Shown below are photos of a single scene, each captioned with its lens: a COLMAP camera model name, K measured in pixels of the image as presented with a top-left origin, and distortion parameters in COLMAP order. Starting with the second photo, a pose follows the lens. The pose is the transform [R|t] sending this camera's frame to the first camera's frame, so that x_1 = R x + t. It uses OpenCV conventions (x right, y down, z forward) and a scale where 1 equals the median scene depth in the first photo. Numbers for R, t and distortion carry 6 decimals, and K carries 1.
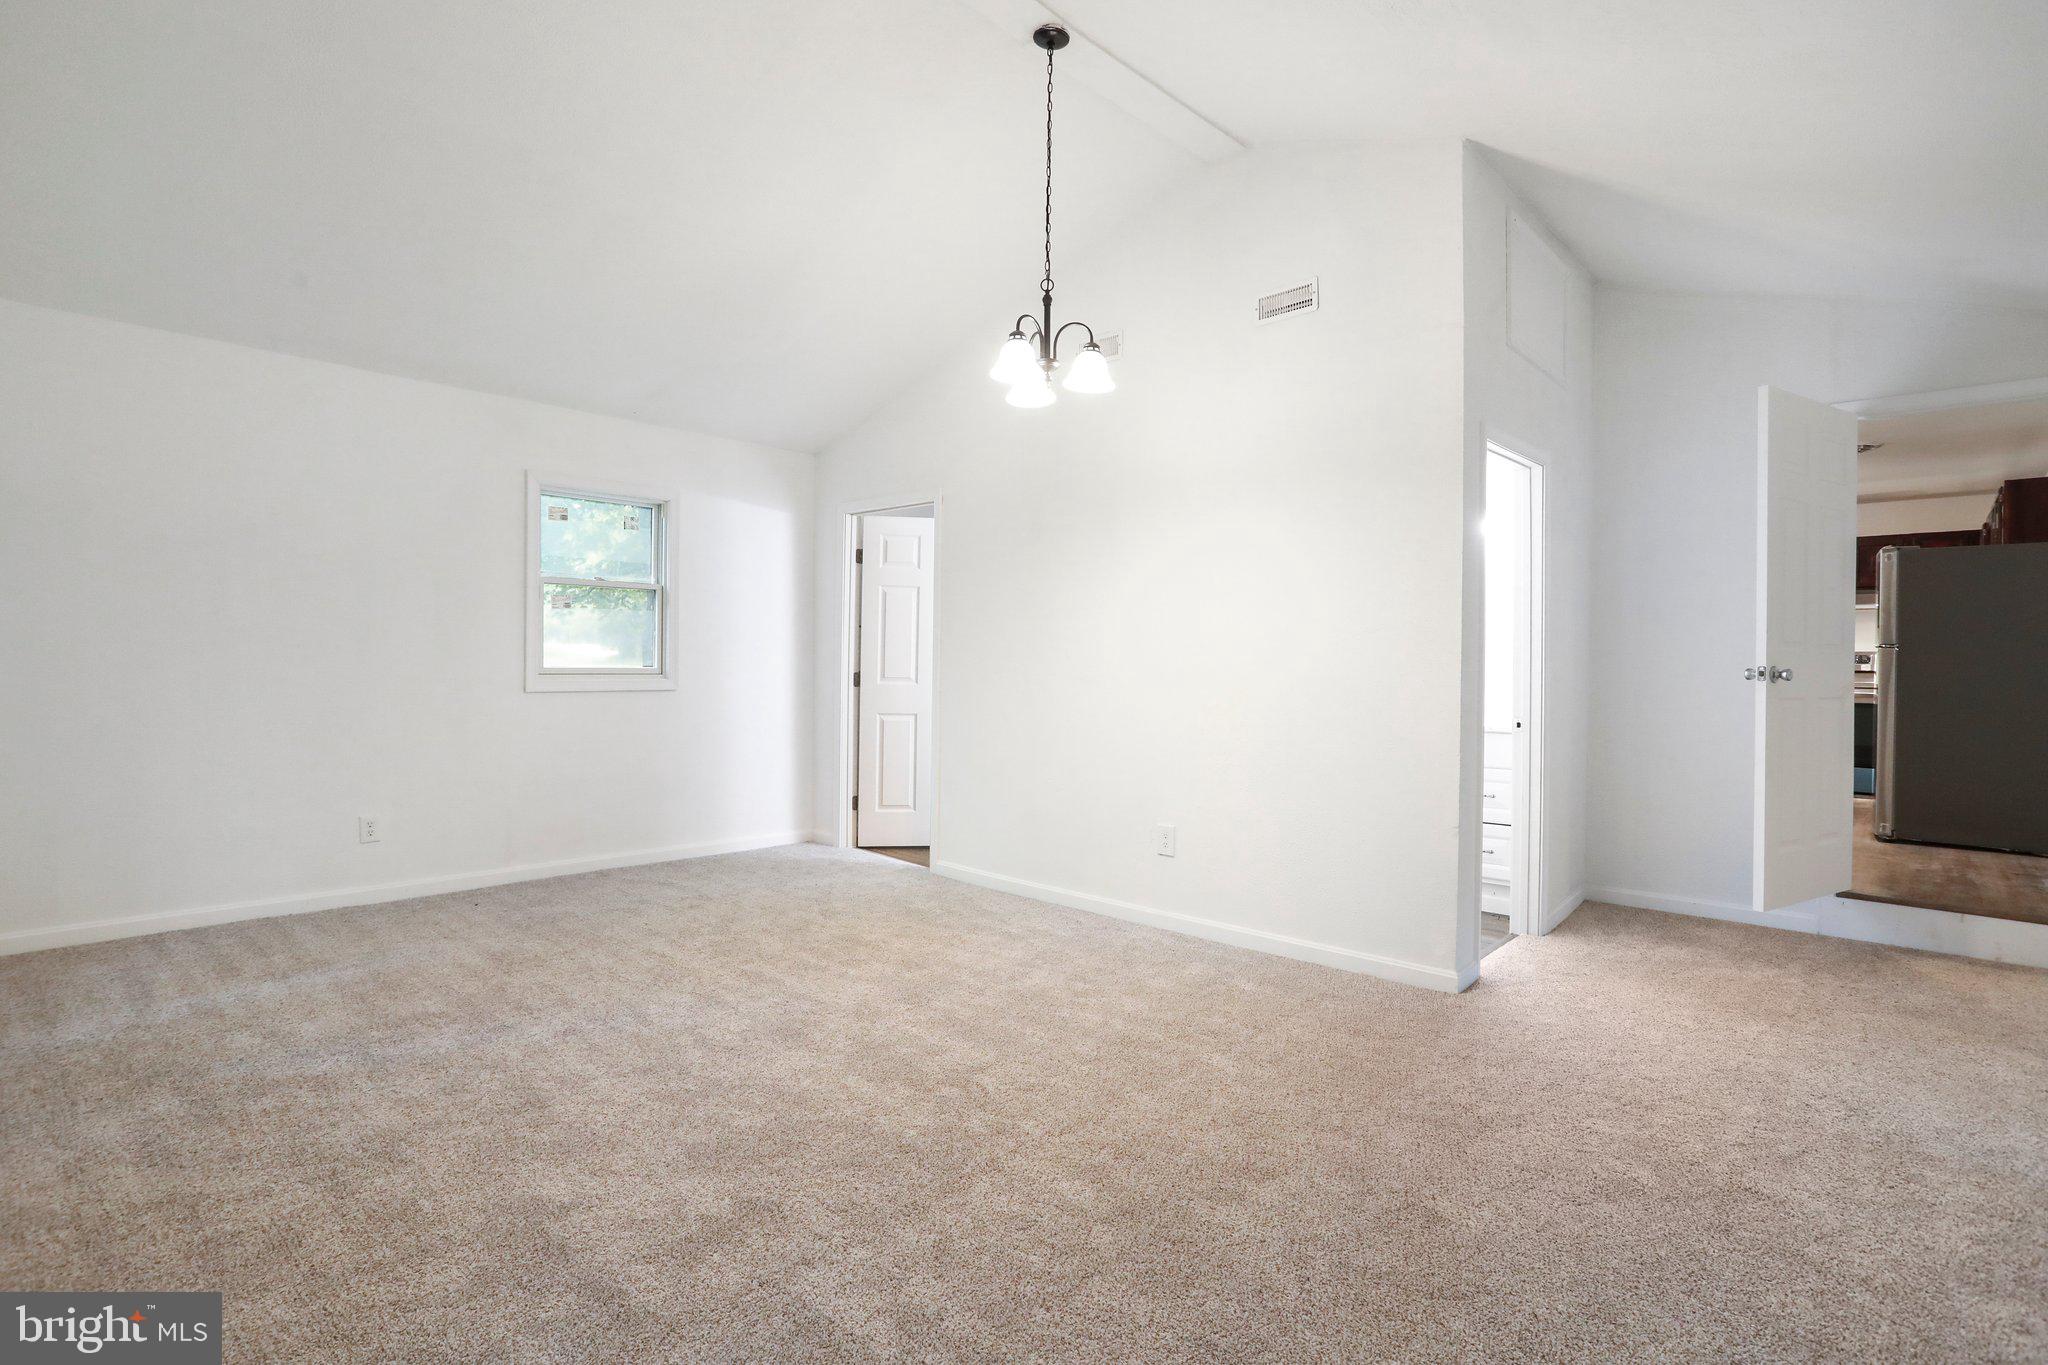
lens RADIAL K [[995.2, 0, 1025.7], [0, 995.2, 658.6], [0, 0, 1]] dist [-0.059492, 0.037825]
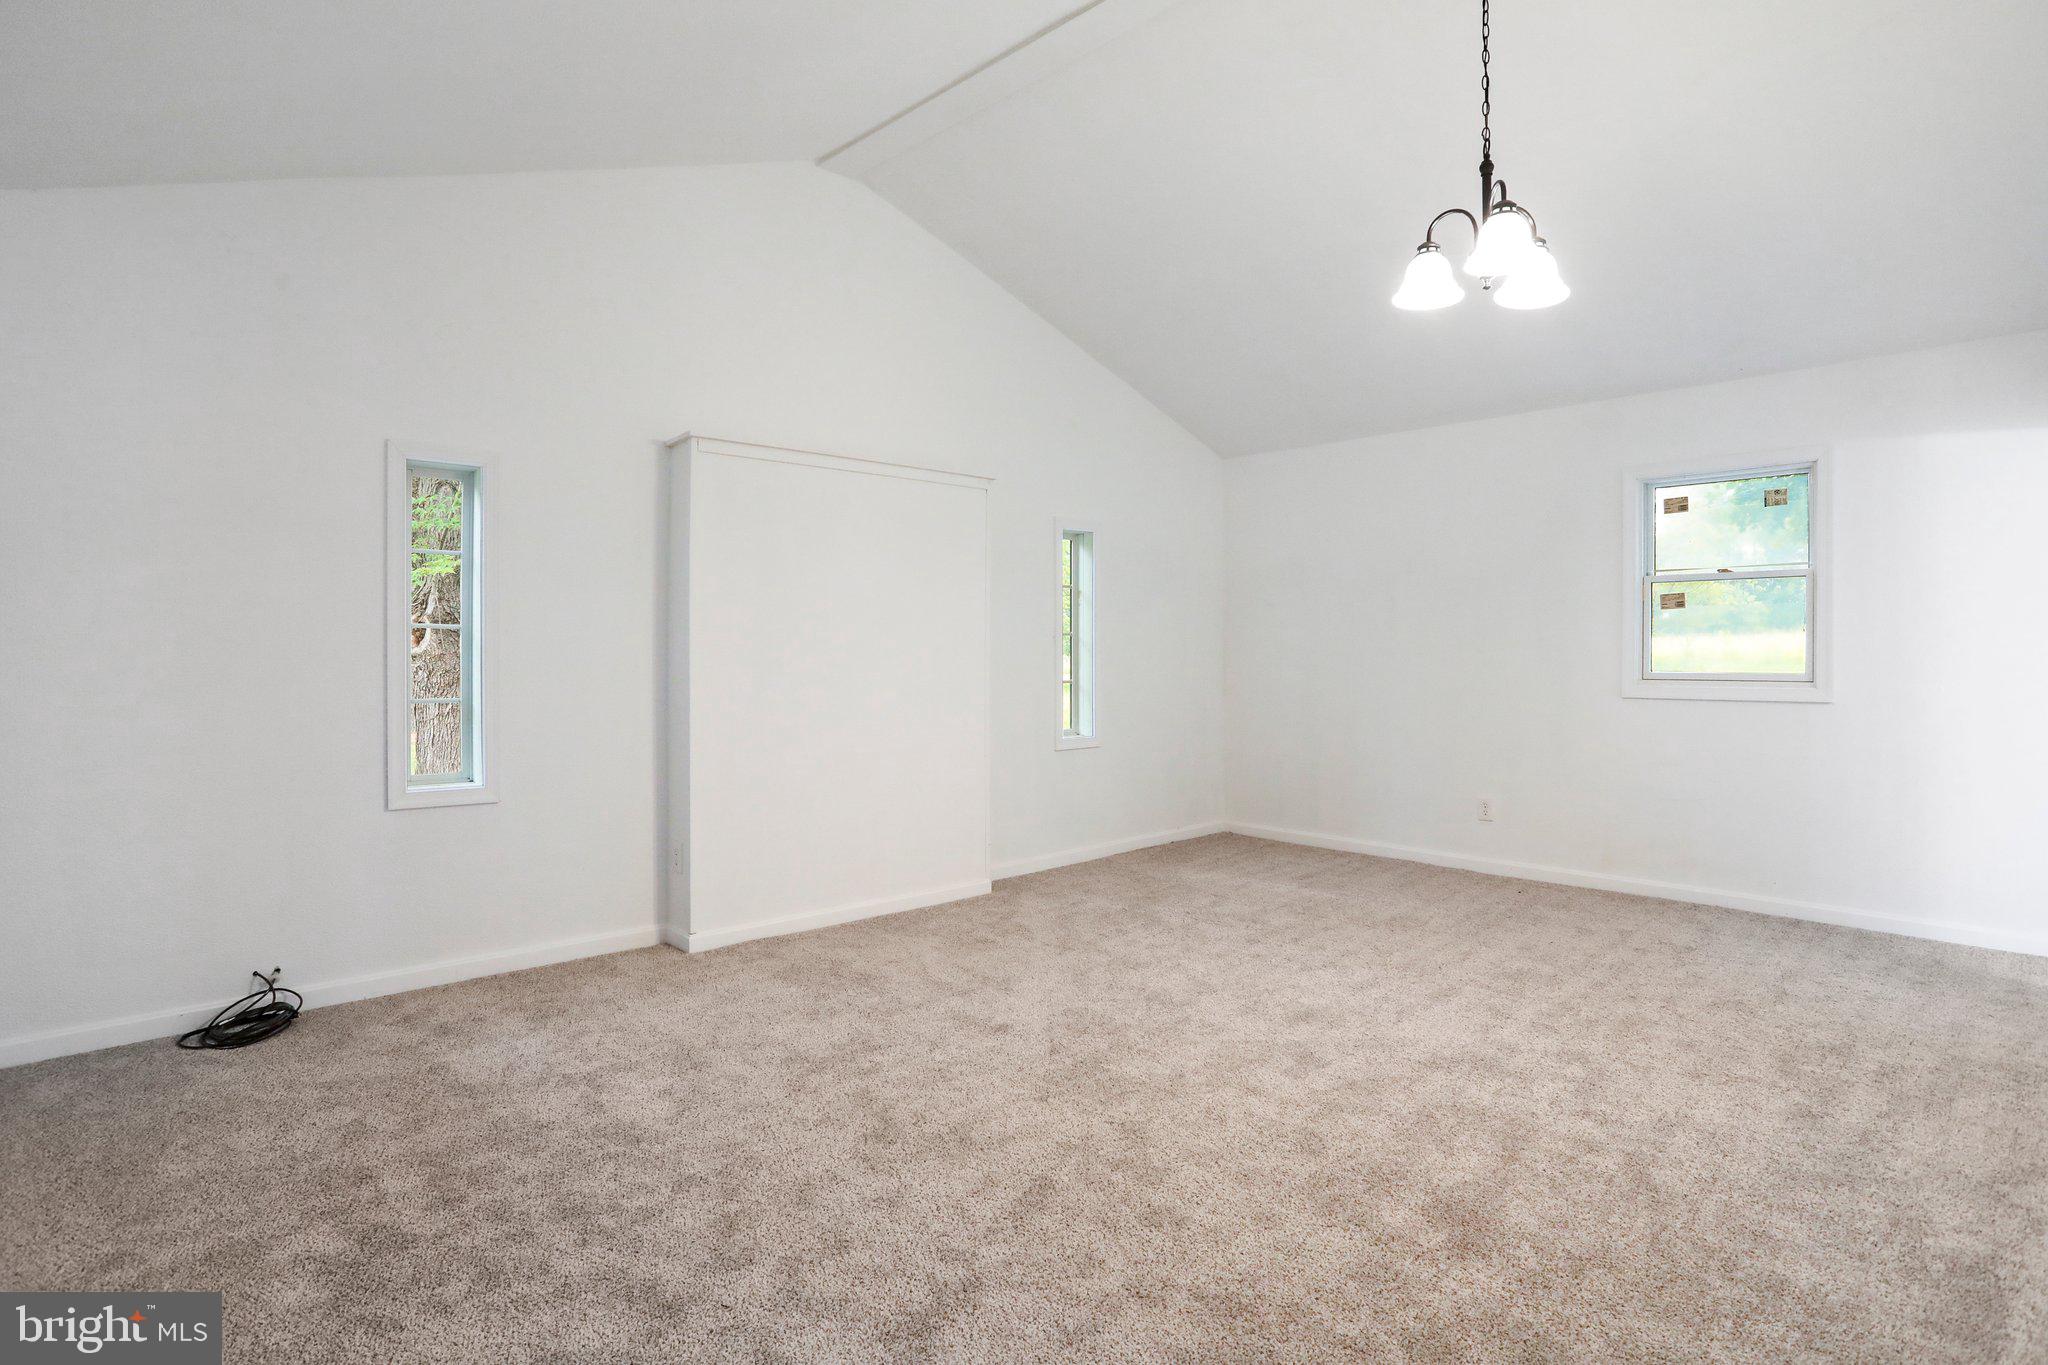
lens RADIAL K [[1042.8, 0, 1024.0], [0, 1042.8, 682.5], [0, 0, 1]] dist [-0.067148, 0.037262]
pose [[-0.078764, 0.011930, -0.996822, 0.528855], [0.000145, 0.999929, 0.011956, 0.006746], [0.996893, 0.000797, -0.078760, 0.477673]]
